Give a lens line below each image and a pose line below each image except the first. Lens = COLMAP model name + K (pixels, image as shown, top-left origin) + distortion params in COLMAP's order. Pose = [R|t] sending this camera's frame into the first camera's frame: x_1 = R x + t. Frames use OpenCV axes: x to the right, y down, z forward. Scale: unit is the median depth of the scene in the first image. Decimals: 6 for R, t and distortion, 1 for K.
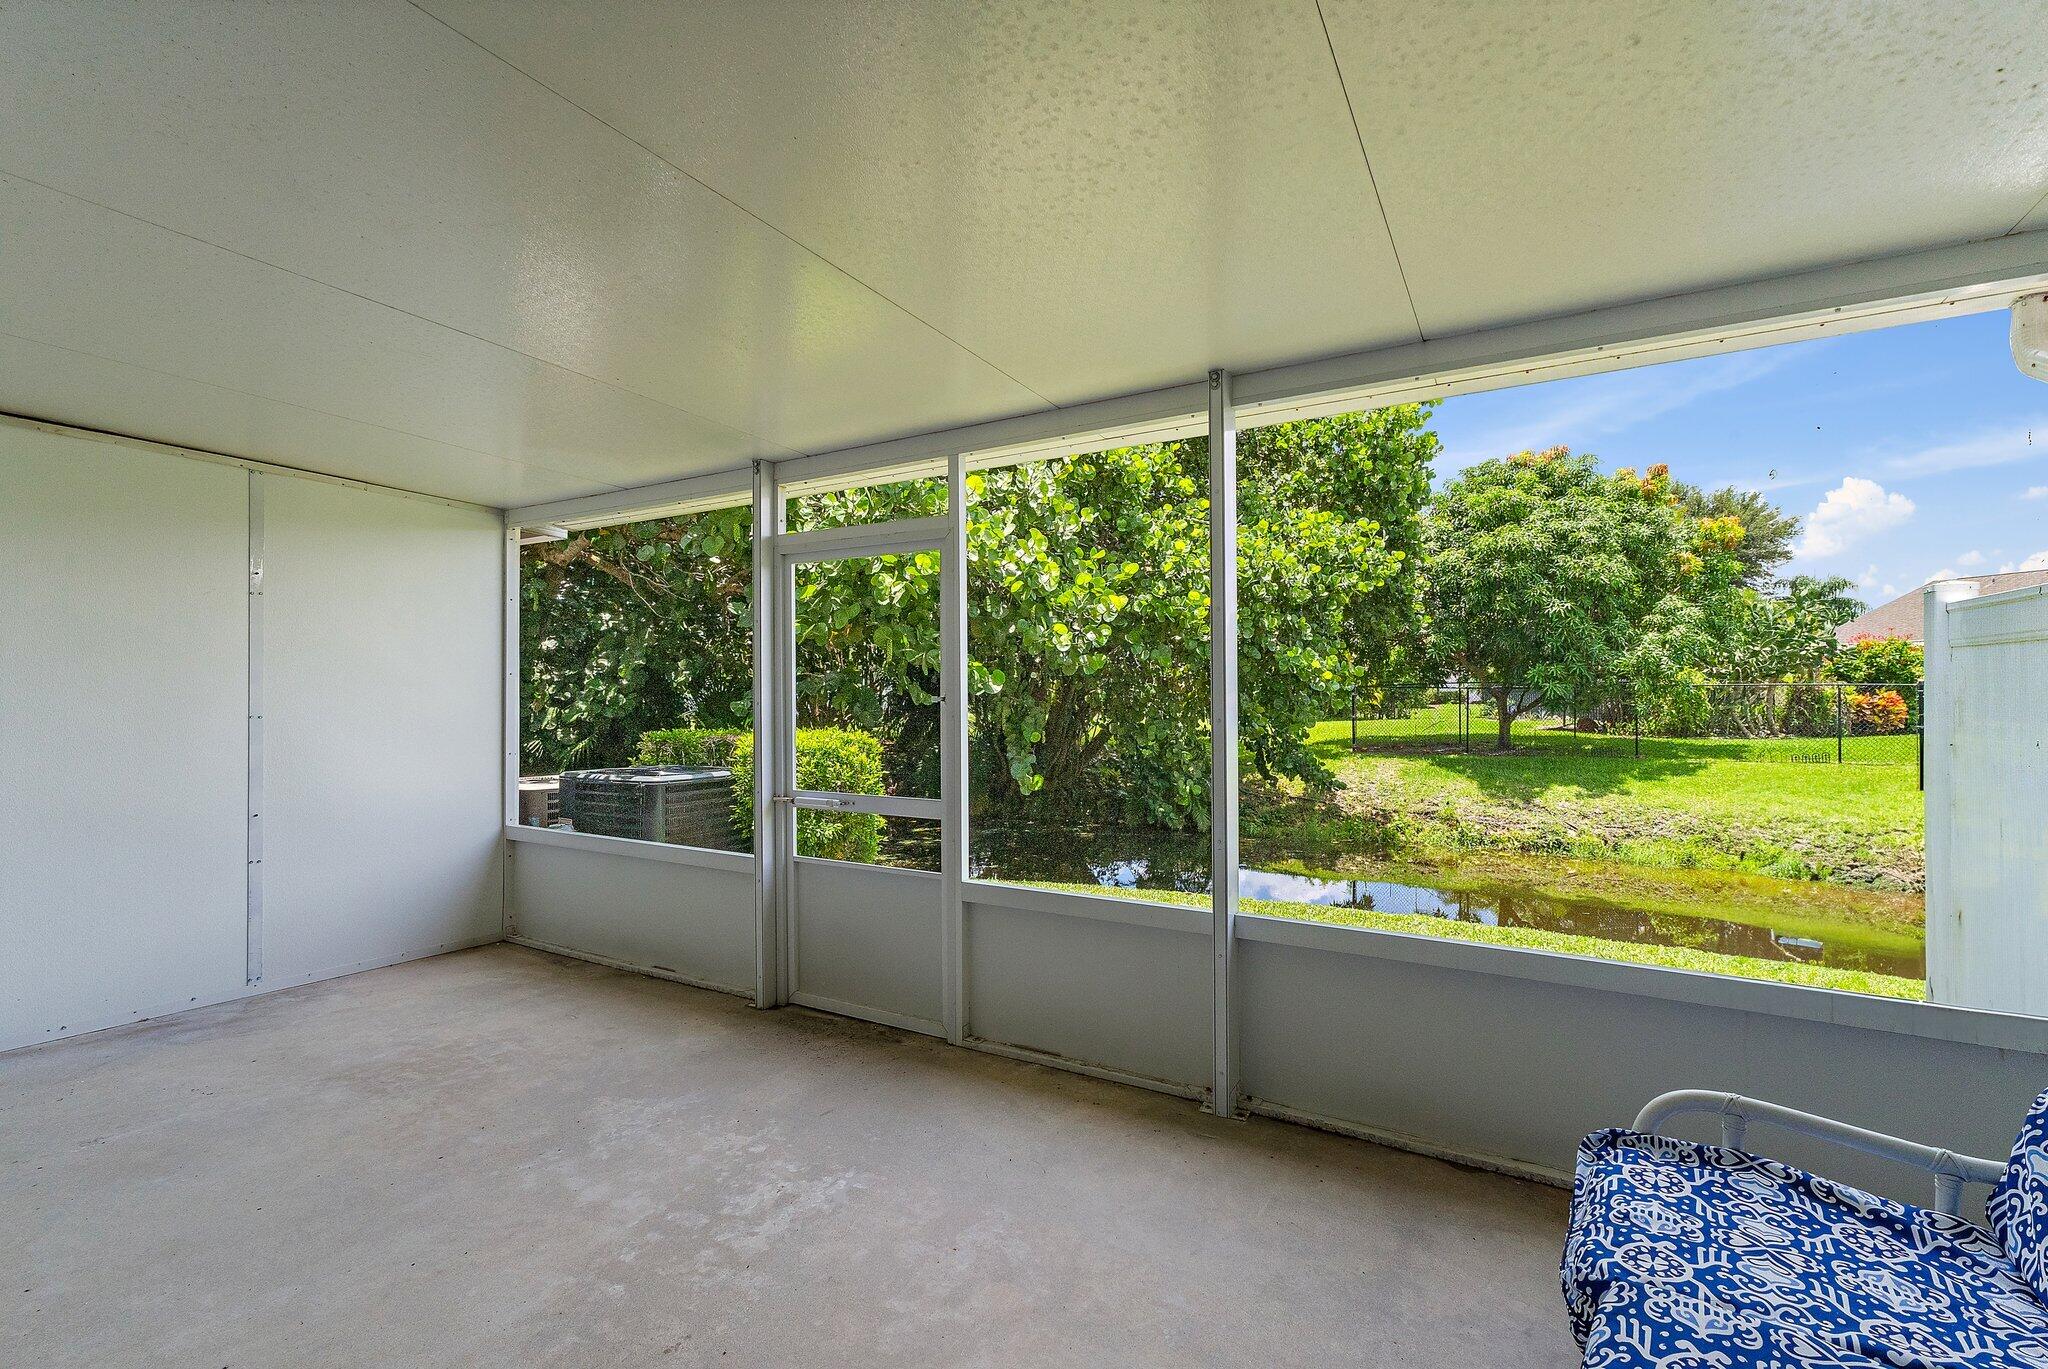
lens RADIAL K [[889.1, 0, 994.8], [0, 889.1, 686.7], [0, 0, 1]] dist [0.008183, 0.000005]
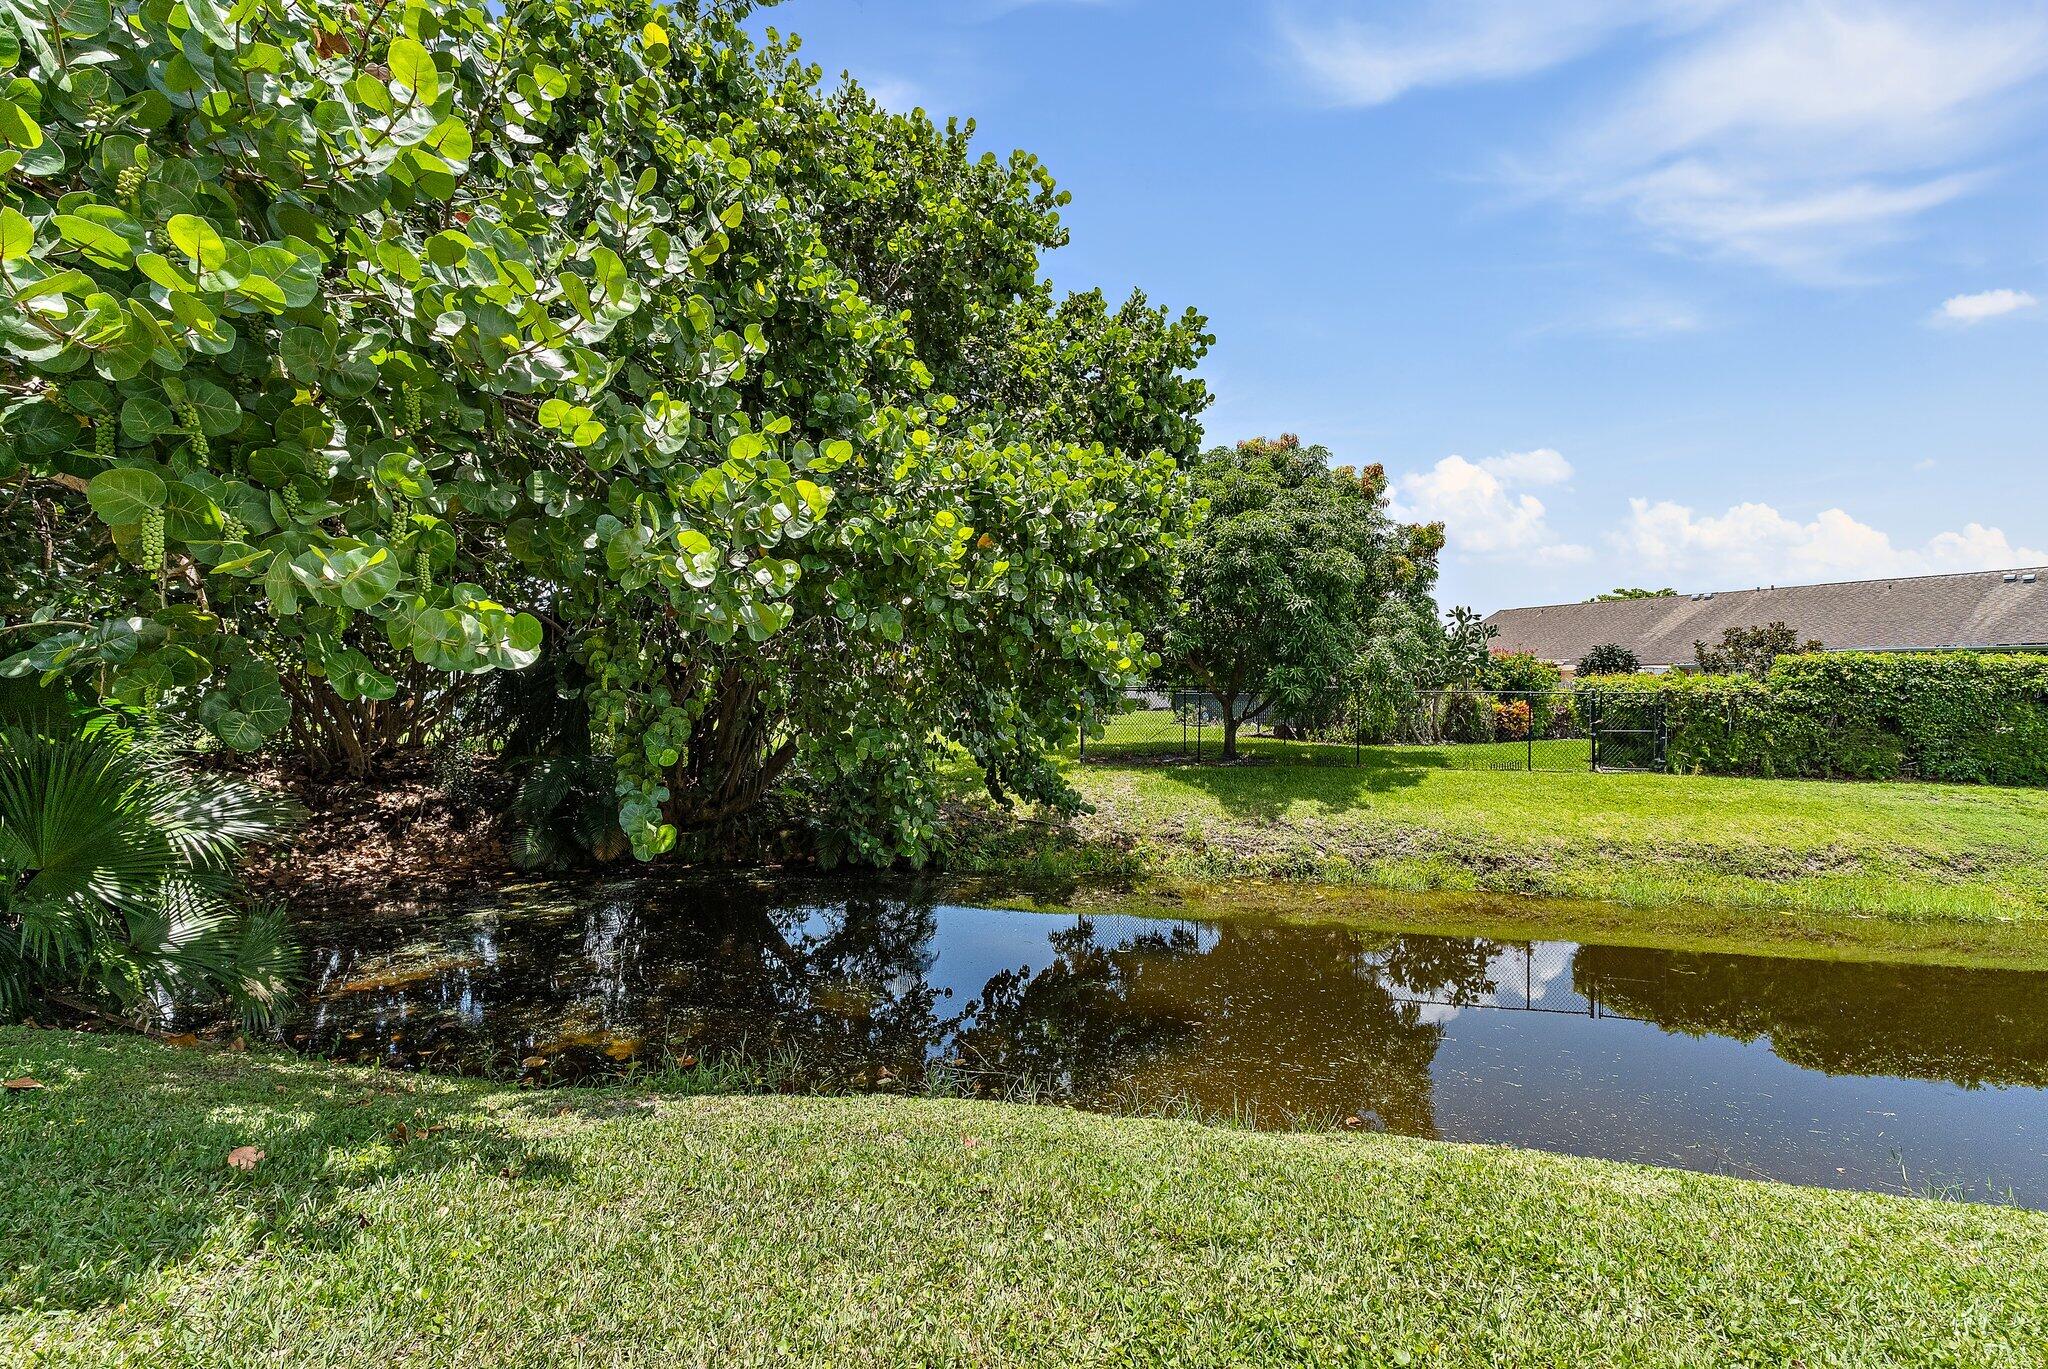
lens RADIAL K [[889.1, 0, 994.8], [0, 889.1, 686.7], [0, 0, 1]] dist [0.008183, 0.000005]
pose [[0.941768, 0.016169, 0.335873, 0.040709], [-0.014302, 0.999865, -0.008032, 0.008881], [-0.335958, 0.002760, 0.941873, 0.298529]]
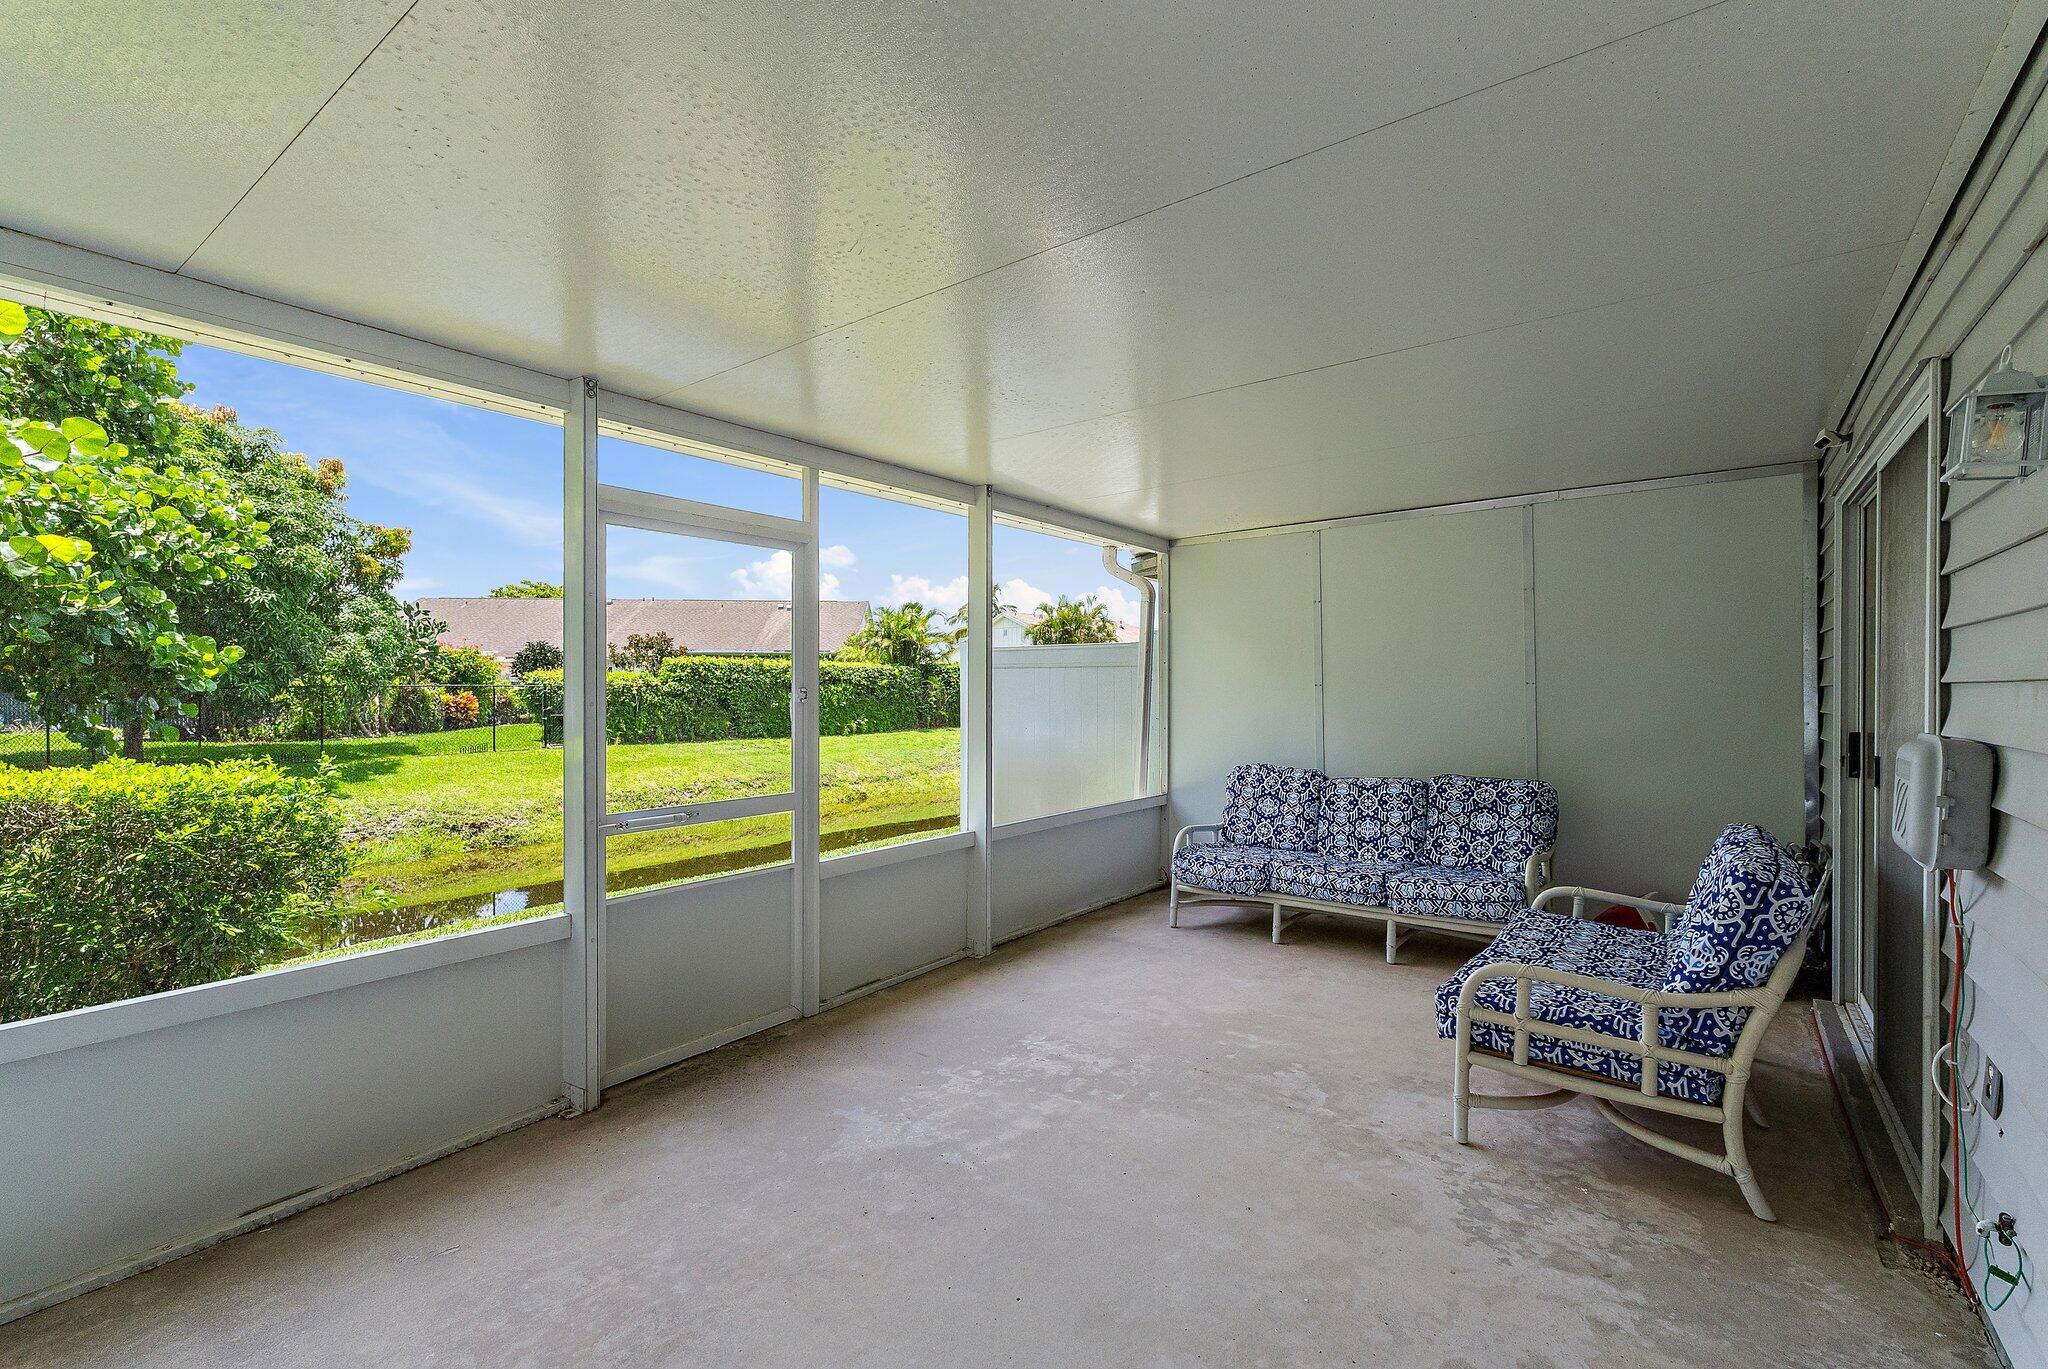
lens RADIAL K [[918.4, 0, 1093.8], [0, 918.4, 690.6], [0, 0, 1]] dist [0.008430, -0.000125]
pose [[0.059364, -0.002201, 0.998234, -0.282383], [-0.000112, 0.999998, 0.002212, 0.001504], [-0.998236, -0.000243, 0.059363, 0.147576]]
